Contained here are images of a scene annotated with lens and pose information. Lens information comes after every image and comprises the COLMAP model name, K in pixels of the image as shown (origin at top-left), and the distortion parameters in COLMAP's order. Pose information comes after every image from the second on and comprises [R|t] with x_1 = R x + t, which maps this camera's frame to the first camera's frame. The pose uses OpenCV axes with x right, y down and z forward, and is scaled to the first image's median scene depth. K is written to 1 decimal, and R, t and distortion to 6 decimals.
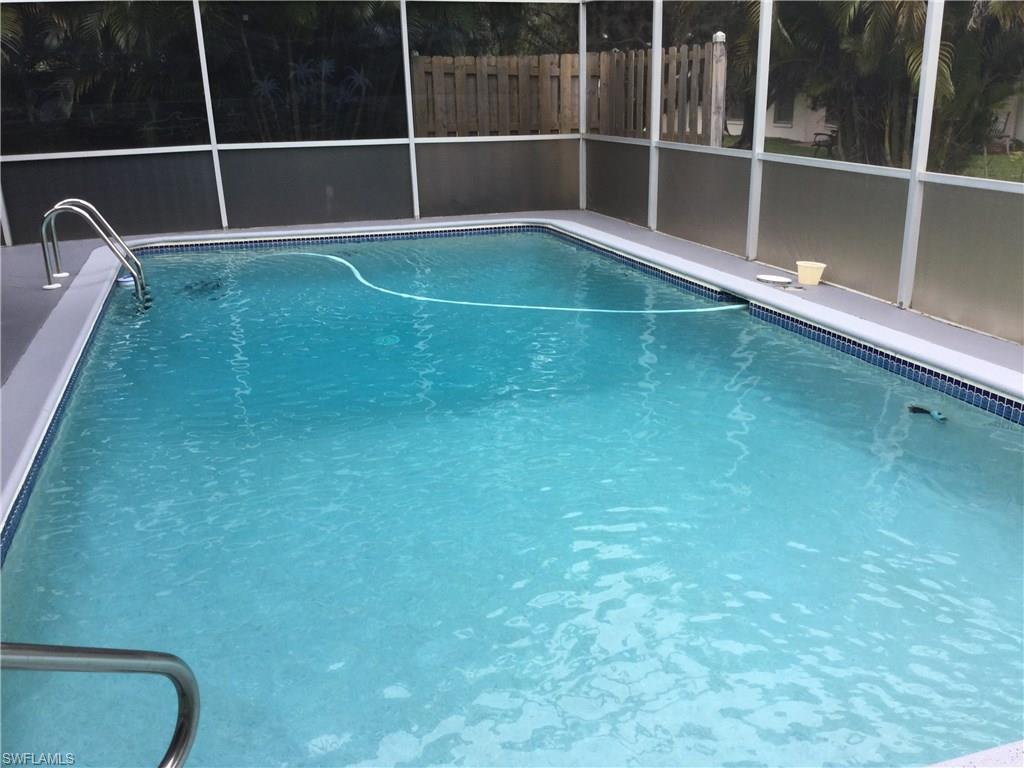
lens RADIAL K [[921.2, 0, 510.3], [0, 921.2, 411.3], [0, 0, 1]] dist [0.065914, -0.148197]
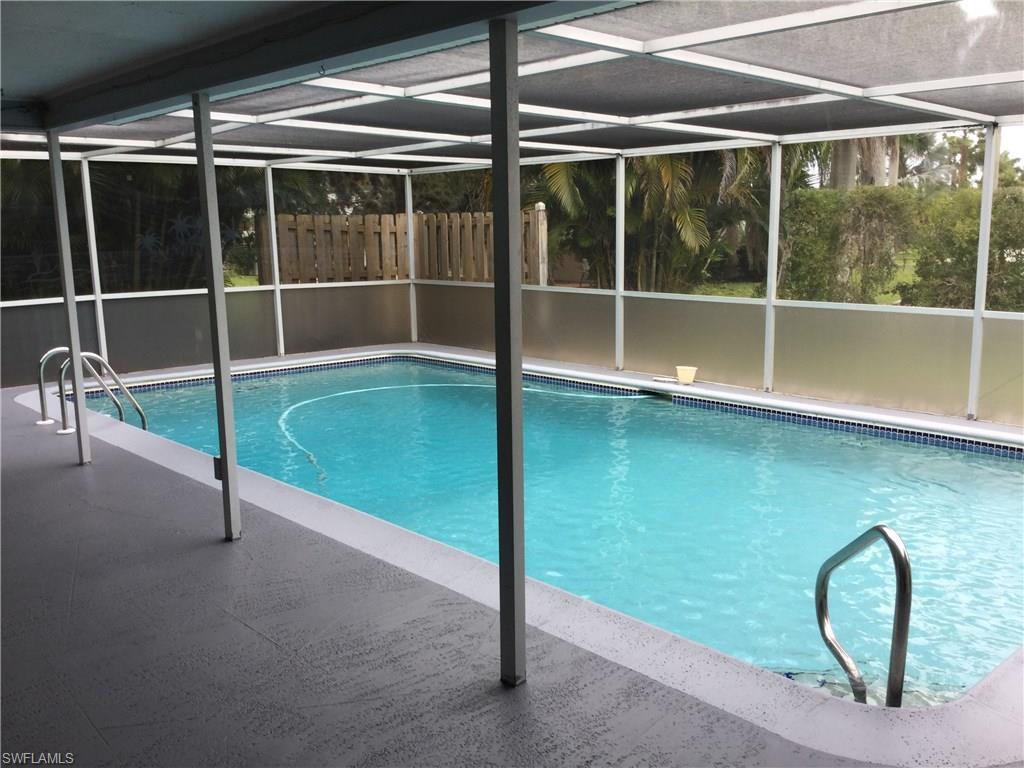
lens RADIAL K [[921.2, 0, 514.4], [0, 921.2, 388.8], [0, 0, 1]] dist [0.065914, -0.148197]
pose [[0.902518, -0.063157, 0.425995, -0.322051], [0.135766, 0.980472, -0.142272, 0.021073], [-0.408691, 0.186239, 0.893469, -0.075330]]
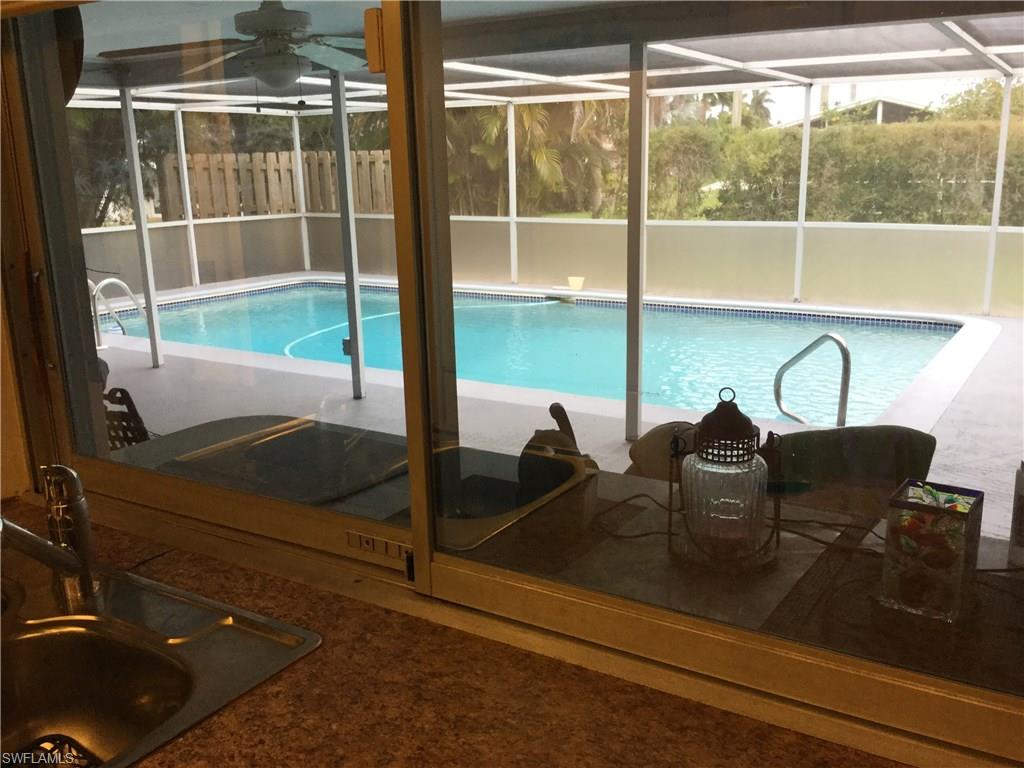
lens RADIAL K [[921.2, 0, 514.0], [0, 921.2, 386.1], [0, 0, 1]] dist [0.065914, -0.148197]
pose [[0.764291, -0.148723, 0.627487, -0.557722], [0.218628, 0.975174, -0.035163, 0.046036], [-0.606680, 0.164062, 0.777832, -0.144491]]
